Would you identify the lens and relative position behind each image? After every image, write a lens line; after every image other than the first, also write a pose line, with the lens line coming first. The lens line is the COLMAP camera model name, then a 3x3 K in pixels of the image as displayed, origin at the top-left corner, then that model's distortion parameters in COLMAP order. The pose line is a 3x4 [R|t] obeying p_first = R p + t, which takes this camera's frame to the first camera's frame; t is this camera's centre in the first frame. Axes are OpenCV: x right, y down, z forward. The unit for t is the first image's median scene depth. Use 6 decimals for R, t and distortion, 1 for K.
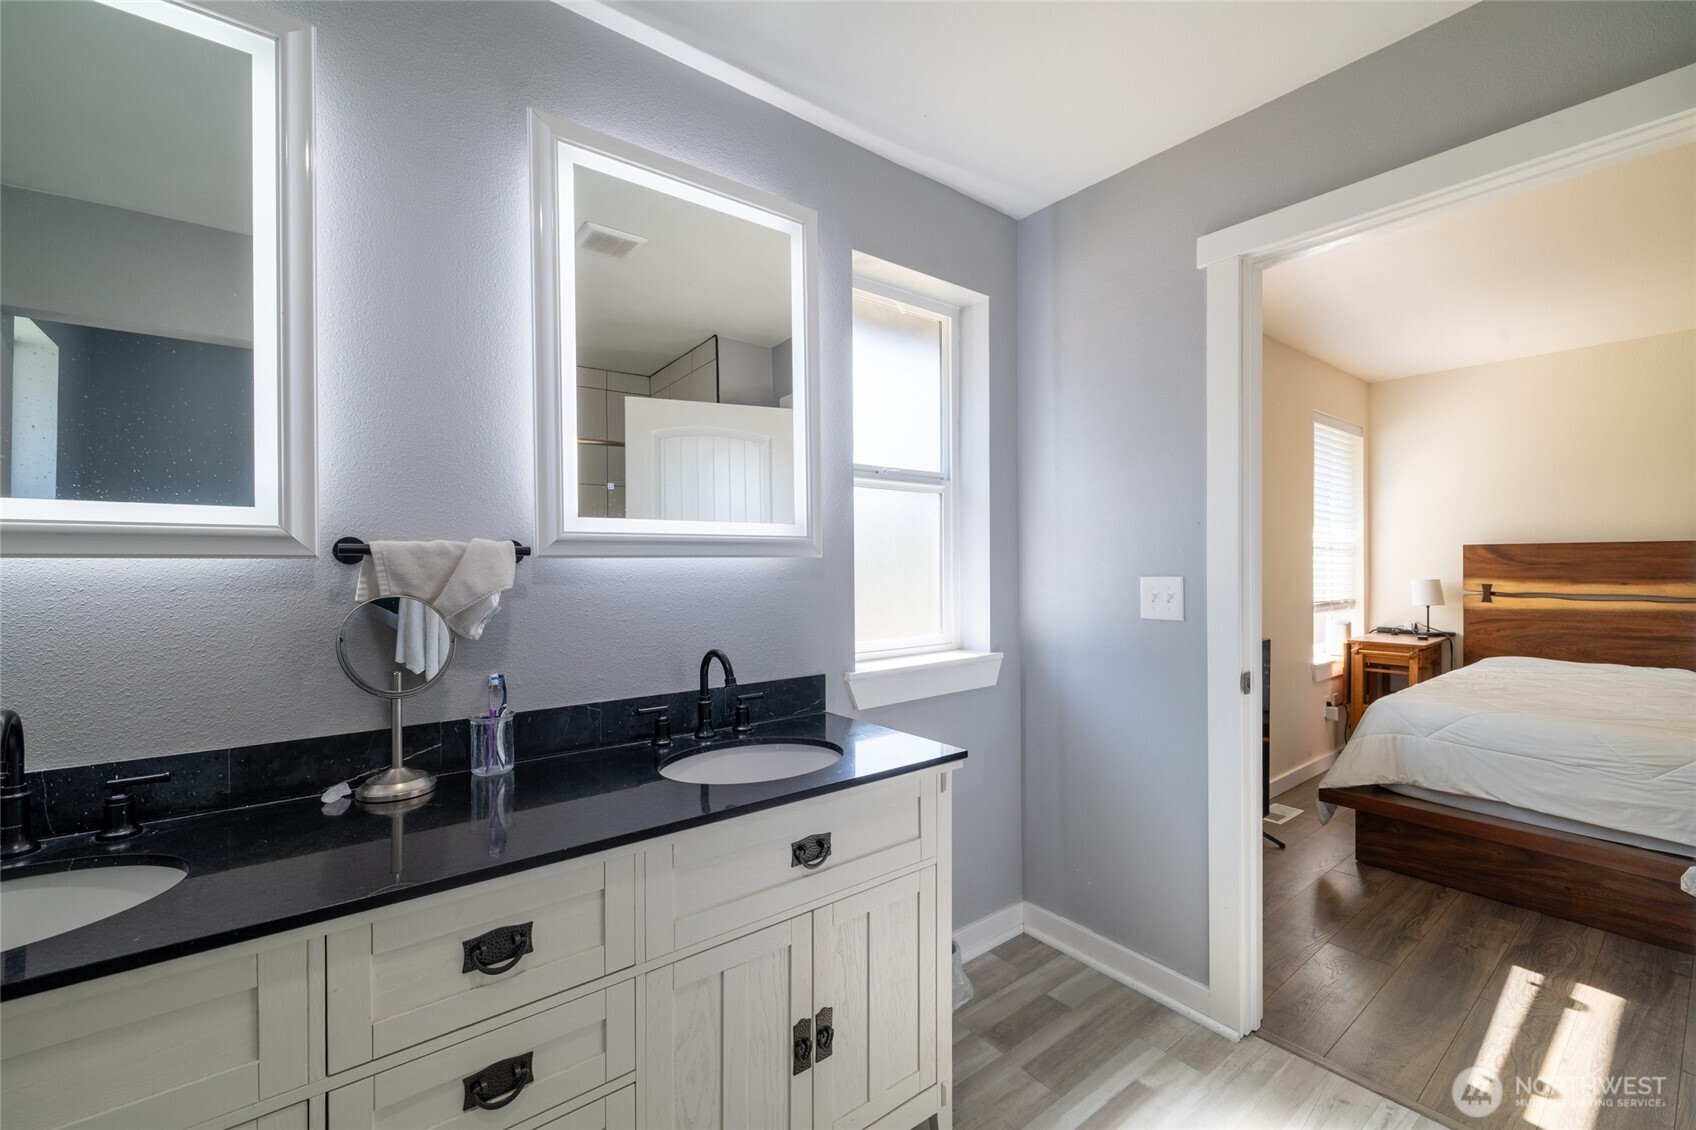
lens RADIAL K [[704.8, 0, 854.9], [0, 704.8, 566.4], [0, 0, 1]] dist [-0.001200, -0.000243]
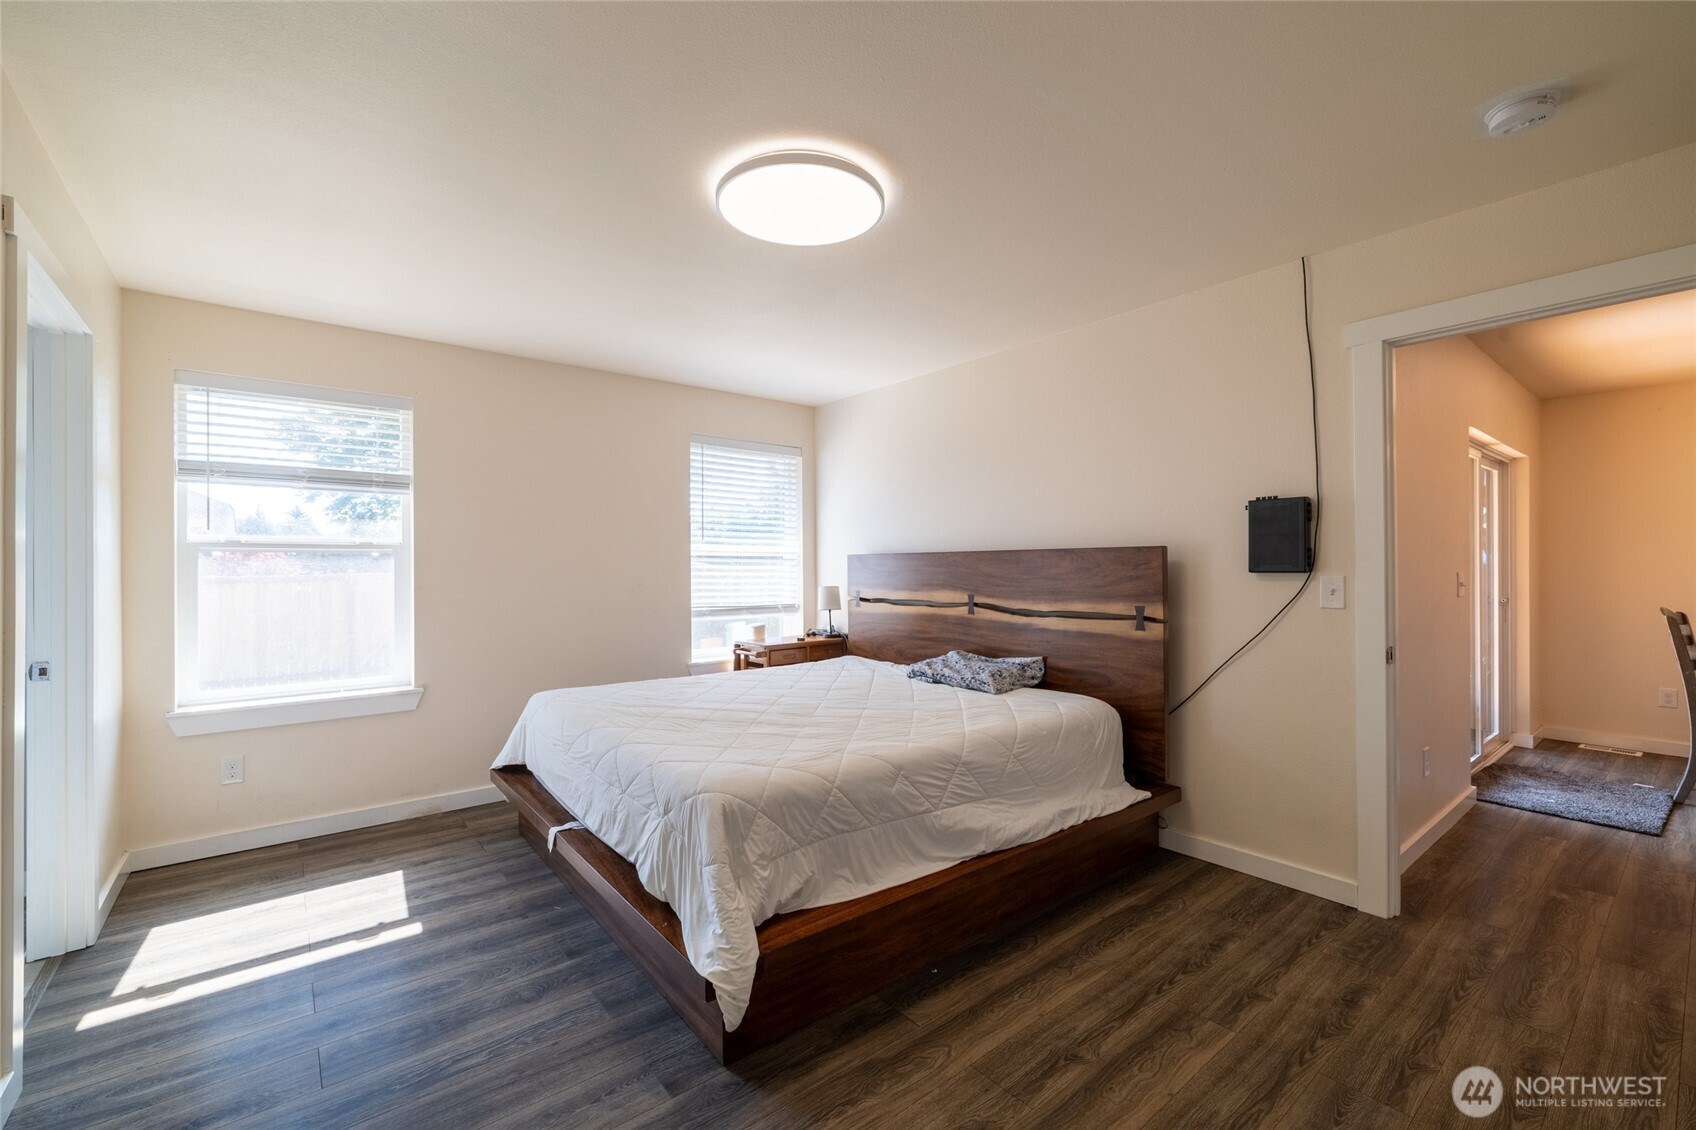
lens RADIAL K [[685.6, 0, 849.2], [0, 685.6, 570.0], [0, 0, 1]] dist [-0.000958, -0.000130]
pose [[0.999999, 0.000715, 0.001230, 1.373454], [-0.000715, 1.000000, -0.000115, -0.011555], [-0.001230, 0.000114, 0.999999, -0.133870]]
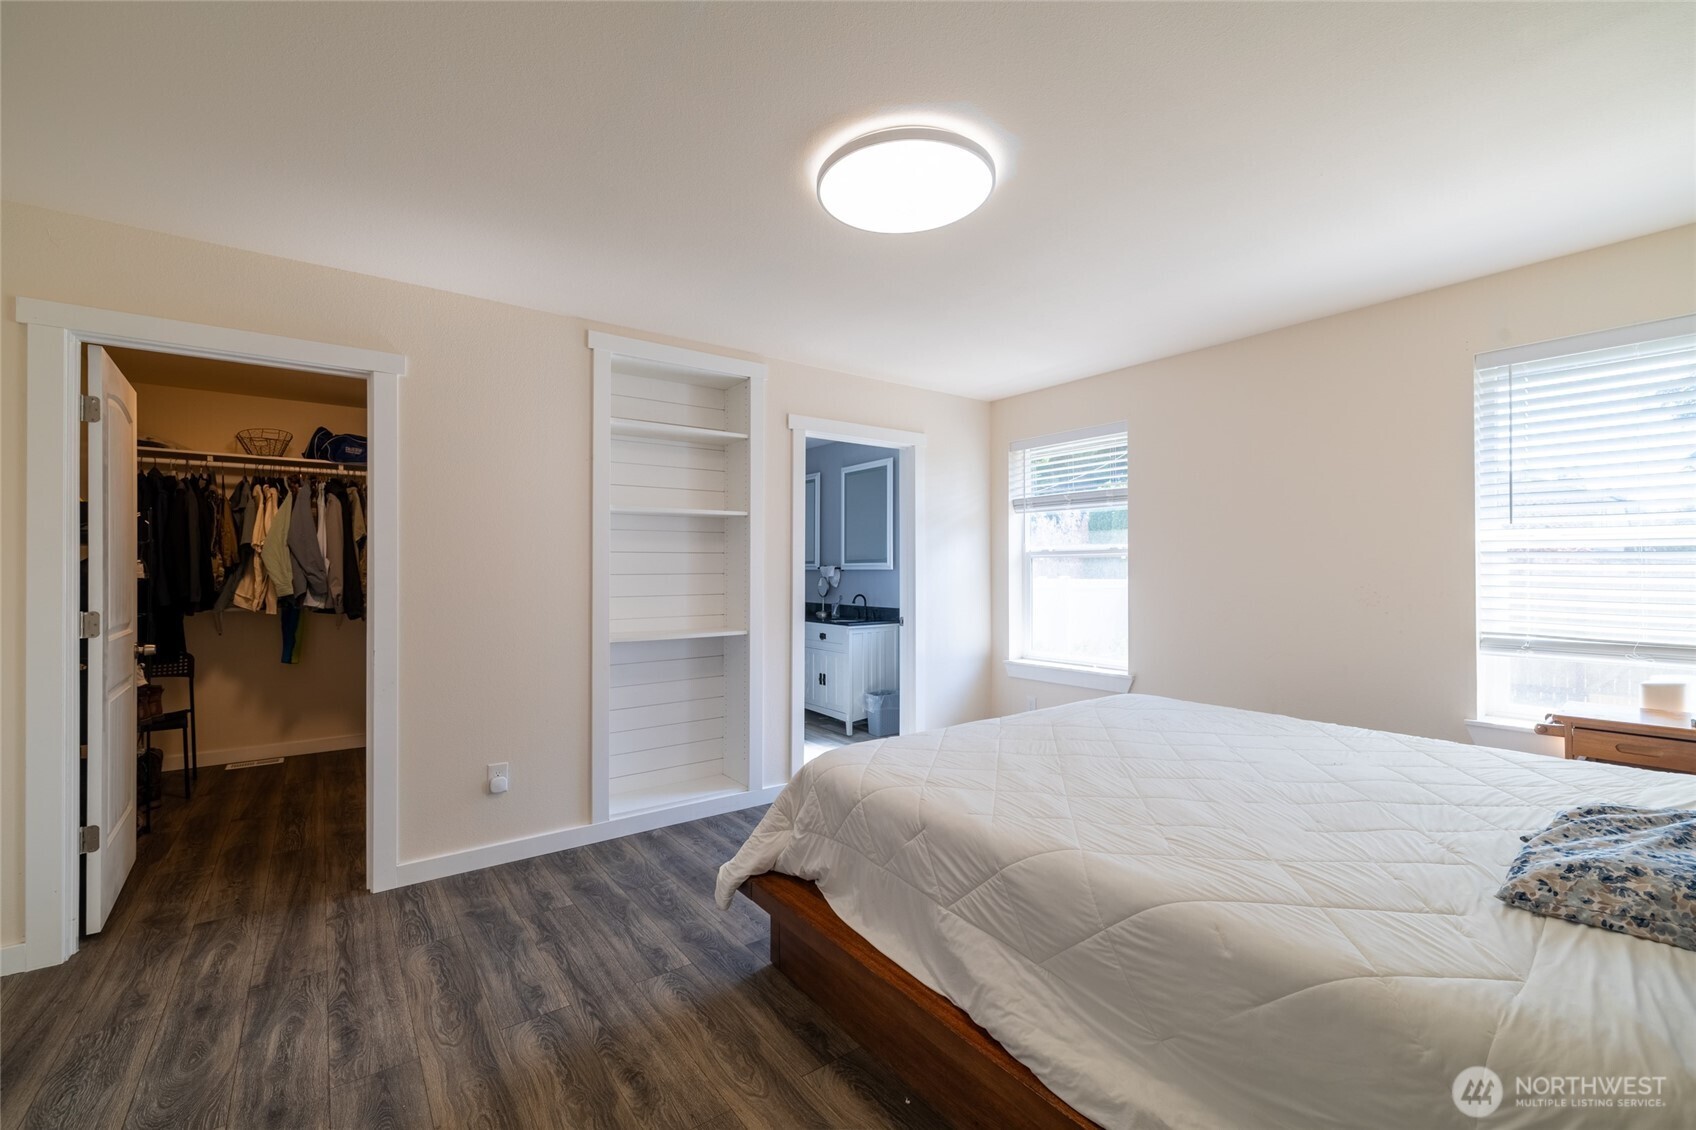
lens RADIAL K [[704.8, 0, 854.9], [0, 704.8, 566.4], [0, 0, 1]] dist [-0.001200, -0.000243]
pose [[-0.019374, 0.000000, -0.999812, 2.083276], [-0.000815, 1.000000, 0.000015, -0.019791], [0.999812, 0.000815, -0.019374, 0.610702]]
